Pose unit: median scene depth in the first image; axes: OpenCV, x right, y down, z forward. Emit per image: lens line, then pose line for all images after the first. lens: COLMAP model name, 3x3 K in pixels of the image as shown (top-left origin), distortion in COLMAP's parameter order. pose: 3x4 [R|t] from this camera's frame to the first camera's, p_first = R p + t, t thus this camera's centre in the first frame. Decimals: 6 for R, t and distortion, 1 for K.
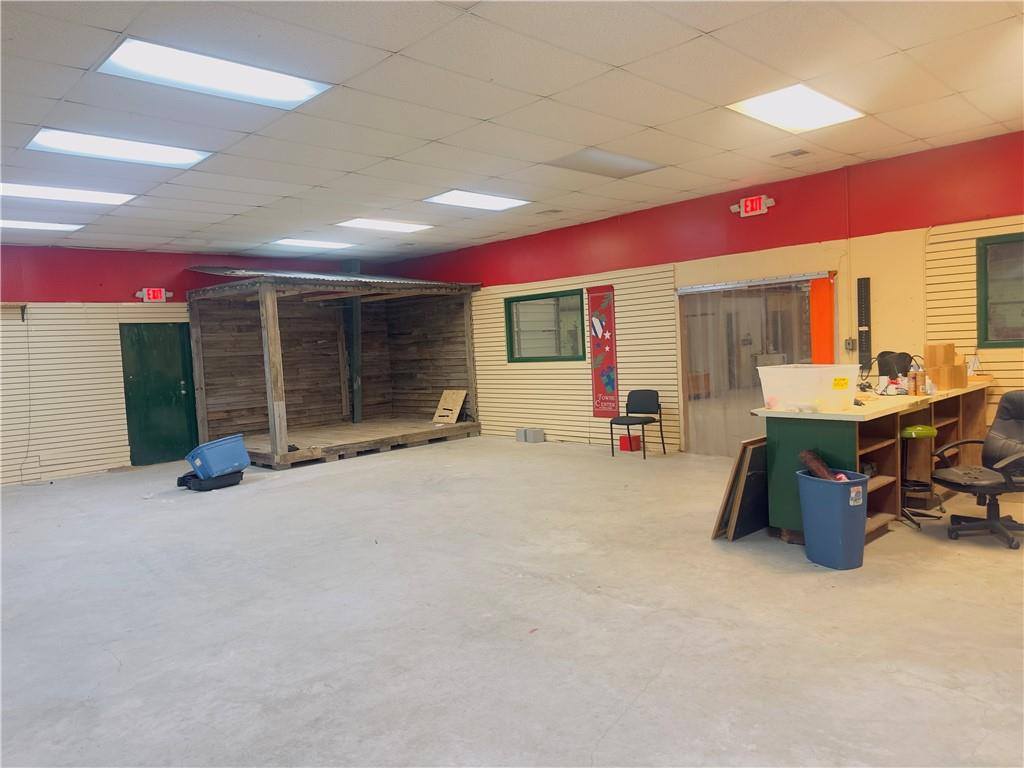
lens RADIAL K [[715.4, 0, 515.4], [0, 715.4, 390.2], [0, 0, 1]] dist [0.108706, -0.135868]
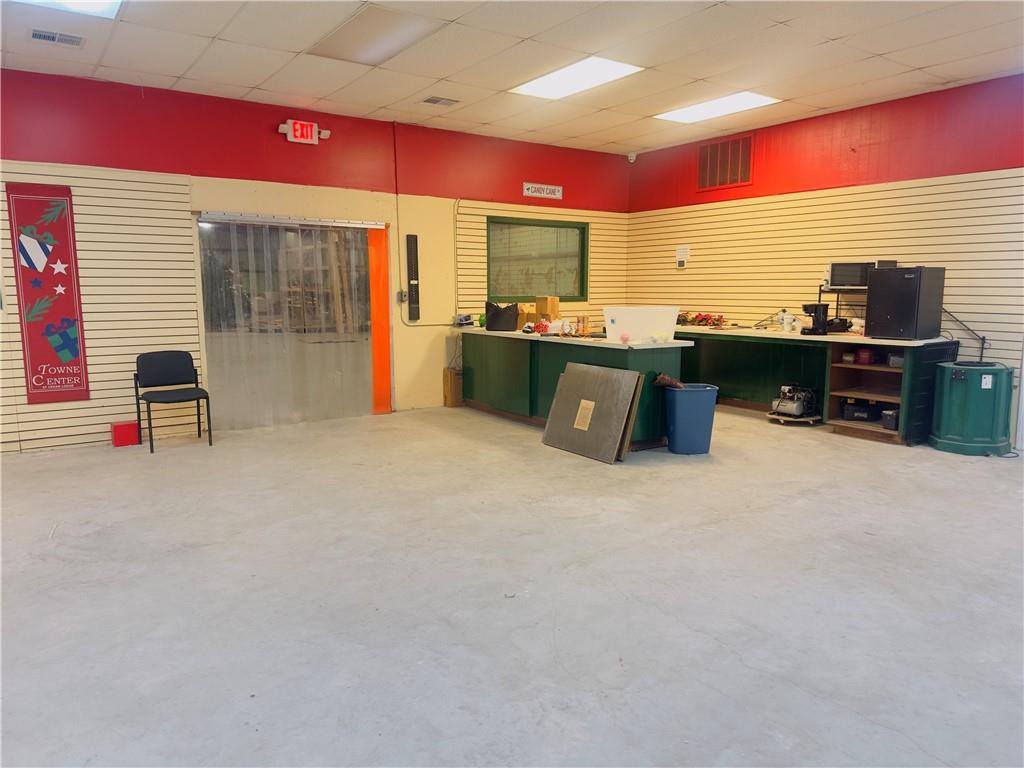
lens RADIAL K [[715.4, 0, 515.4], [0, 715.4, 390.2], [0, 0, 1]] dist [0.108706, -0.135868]
pose [[0.159252, -0.087557, 0.983348, -0.521488], [0.055392, 0.995283, 0.079649, -0.000508], [-0.985683, 0.041785, 0.163351, 0.621420]]
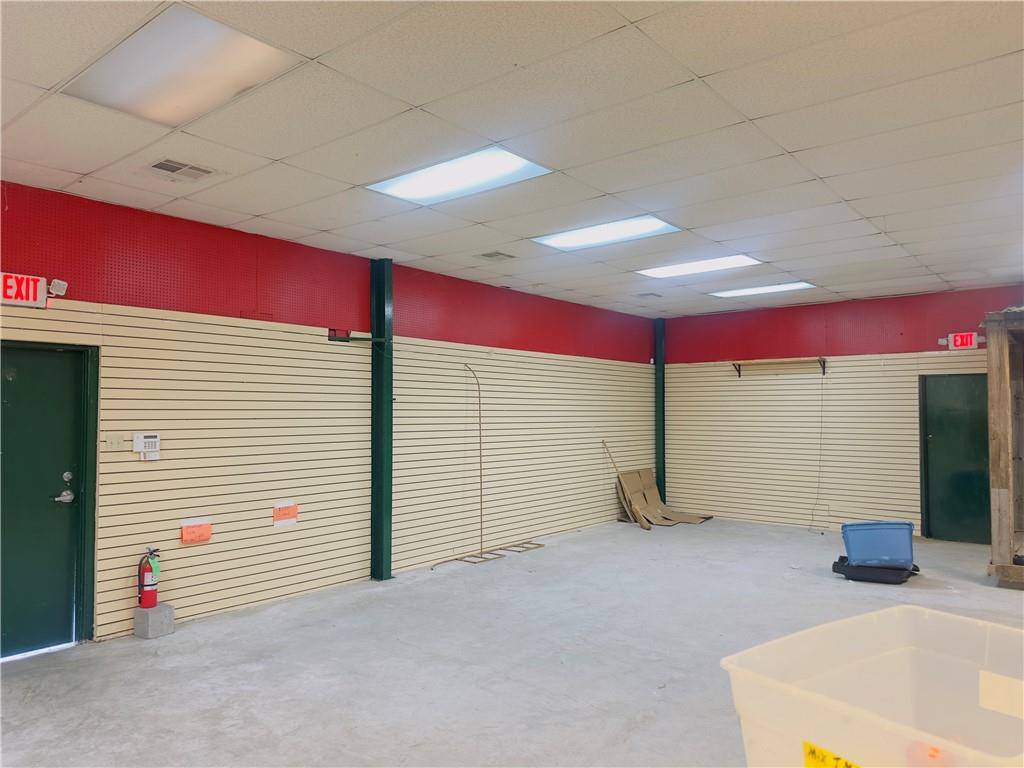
lens RADIAL K [[721.9, 0, 512.0], [0, 721.9, 384.0], [0, 0, 1]] dist [0.061099, -0.075827]
pose [[0.111426, 0.013093, -0.993686, 0.373346], [-0.067102, 0.997730, 0.005621, -0.066559], [0.991505, 0.066052, 0.112052, 0.515244]]
